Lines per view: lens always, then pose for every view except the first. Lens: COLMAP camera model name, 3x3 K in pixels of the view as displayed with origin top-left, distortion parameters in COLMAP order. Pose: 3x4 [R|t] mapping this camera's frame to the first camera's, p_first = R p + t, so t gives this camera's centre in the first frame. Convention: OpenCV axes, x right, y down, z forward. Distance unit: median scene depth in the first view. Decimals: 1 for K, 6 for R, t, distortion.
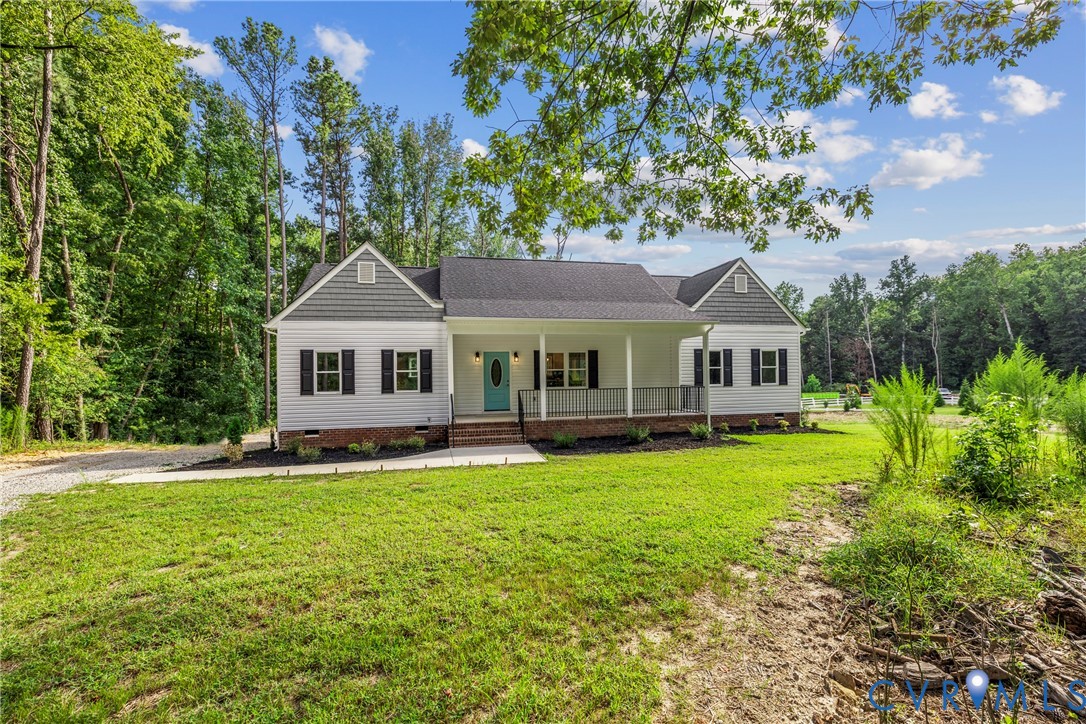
lens RADIAL K [[449.8, 0, 544.5], [0, 449.8, 369.0], [0, 0, 1]] dist [-0.000804, 0.000800]
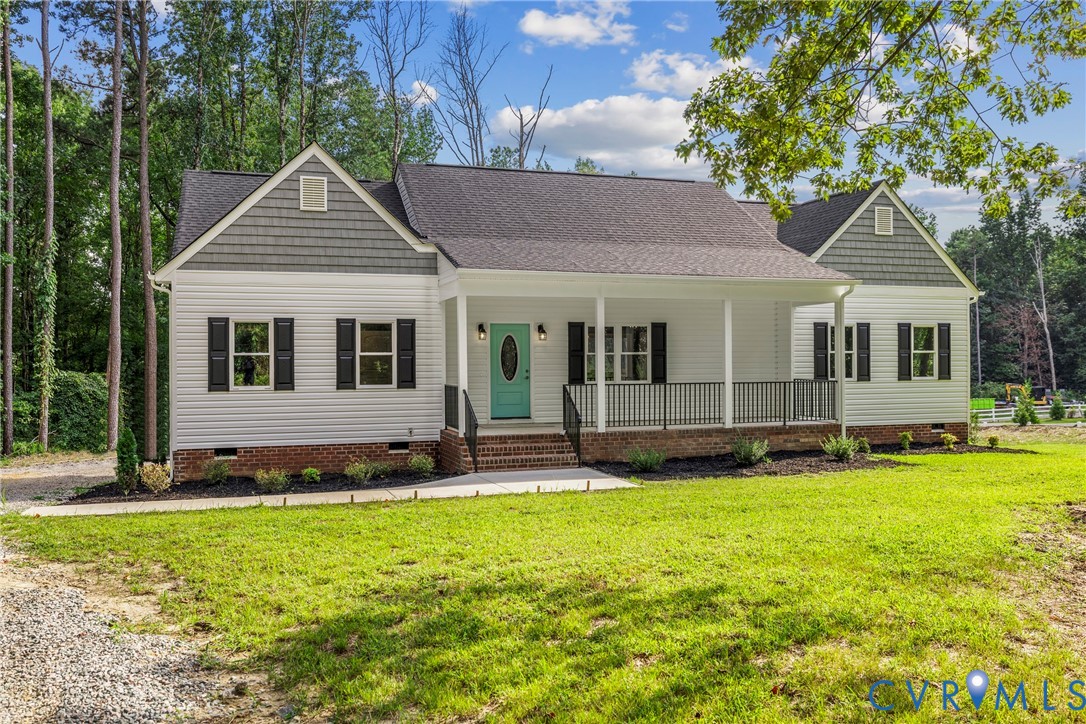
lens RADIAL K [[839.4, 0, 545.1], [0, 839.4, 356.4], [0, 0, 1]] dist [-0.001522, -0.003959]
pose [[0.995856, 0.006669, 0.090699, -0.178512], [-0.006862, 0.999975, 0.001823, 0.005041], [-0.090685, -0.002438, 0.995877, -0.171502]]
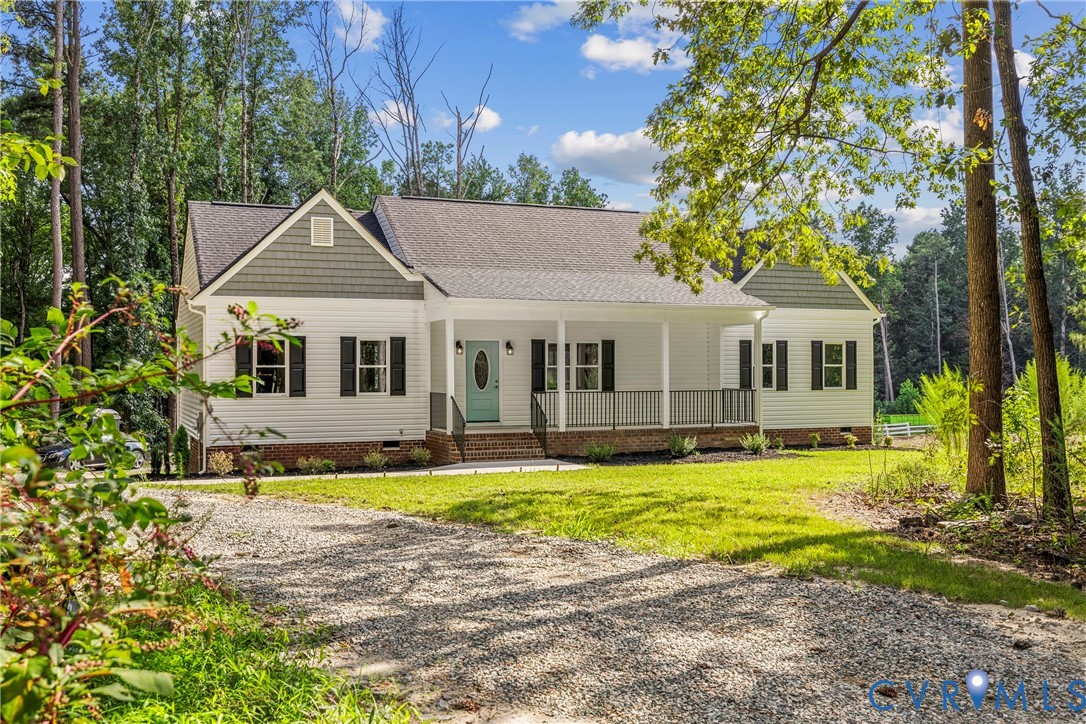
lens RADIAL K [[942.0, 0, 541.4], [0, 942.0, 363.7], [0, 0, 1]] dist [-0.001983, 0.003542]
pose [[0.986695, 0.009835, 0.162285, -0.283350], [-0.009472, 0.999951, -0.003008, 0.002890], [-0.162307, 0.001431, 0.986739, -0.563593]]
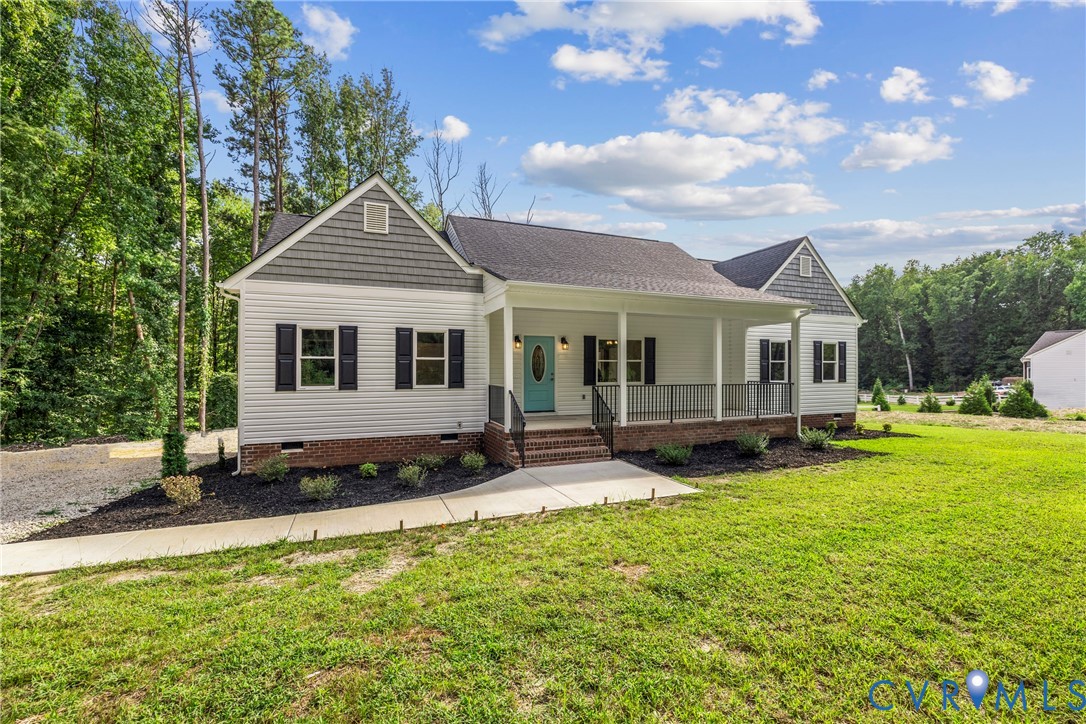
lens RADIAL K [[449.8, 0, 551.9], [0, 449.8, 365.0], [0, 0, 1]] dist [-0.000804, 0.000800]
pose [[0.987382, 0.014312, 0.157706, -0.226270], [-0.014383, 0.999896, -0.000693, 0.013136], [-0.157700, -0.001584, 0.987486, 0.252251]]
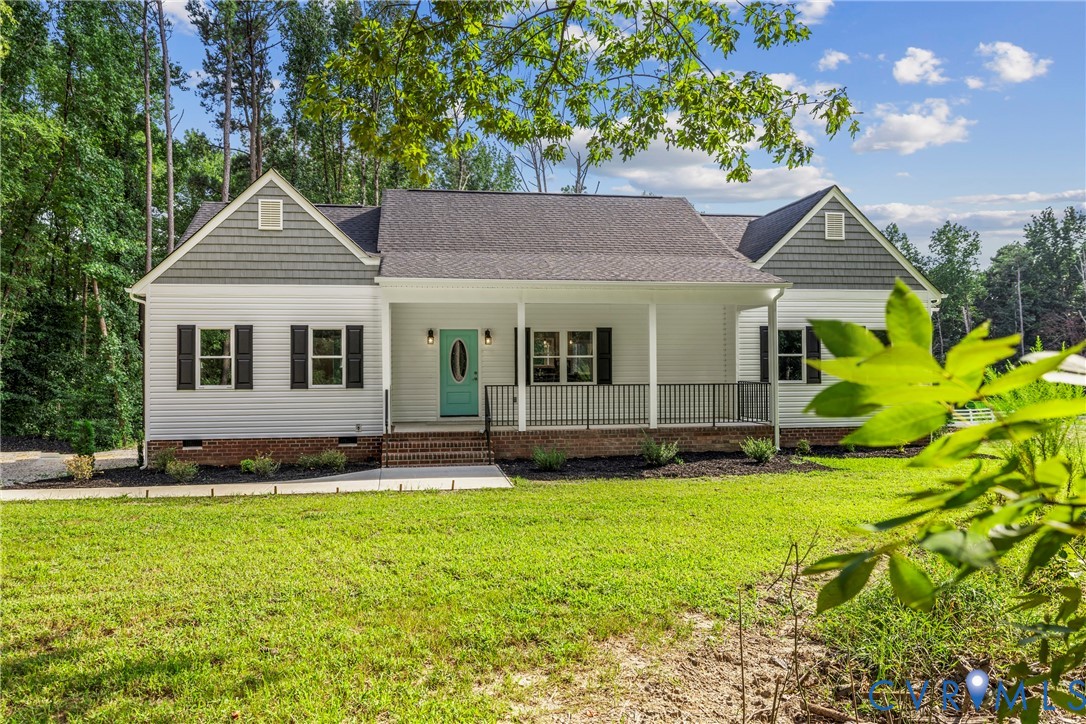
lens RADIAL K [[692.0, 0, 512.5], [0, 692.0, 355.1], [0, 0, 1]] dist [-0.003743, 0.001885]
pose [[0.997266, 0.005504, -0.073695, 0.055627], [-0.005989, 0.999962, -0.006361, 0.007576], [0.073657, 0.006785, 0.997261, -0.035901]]
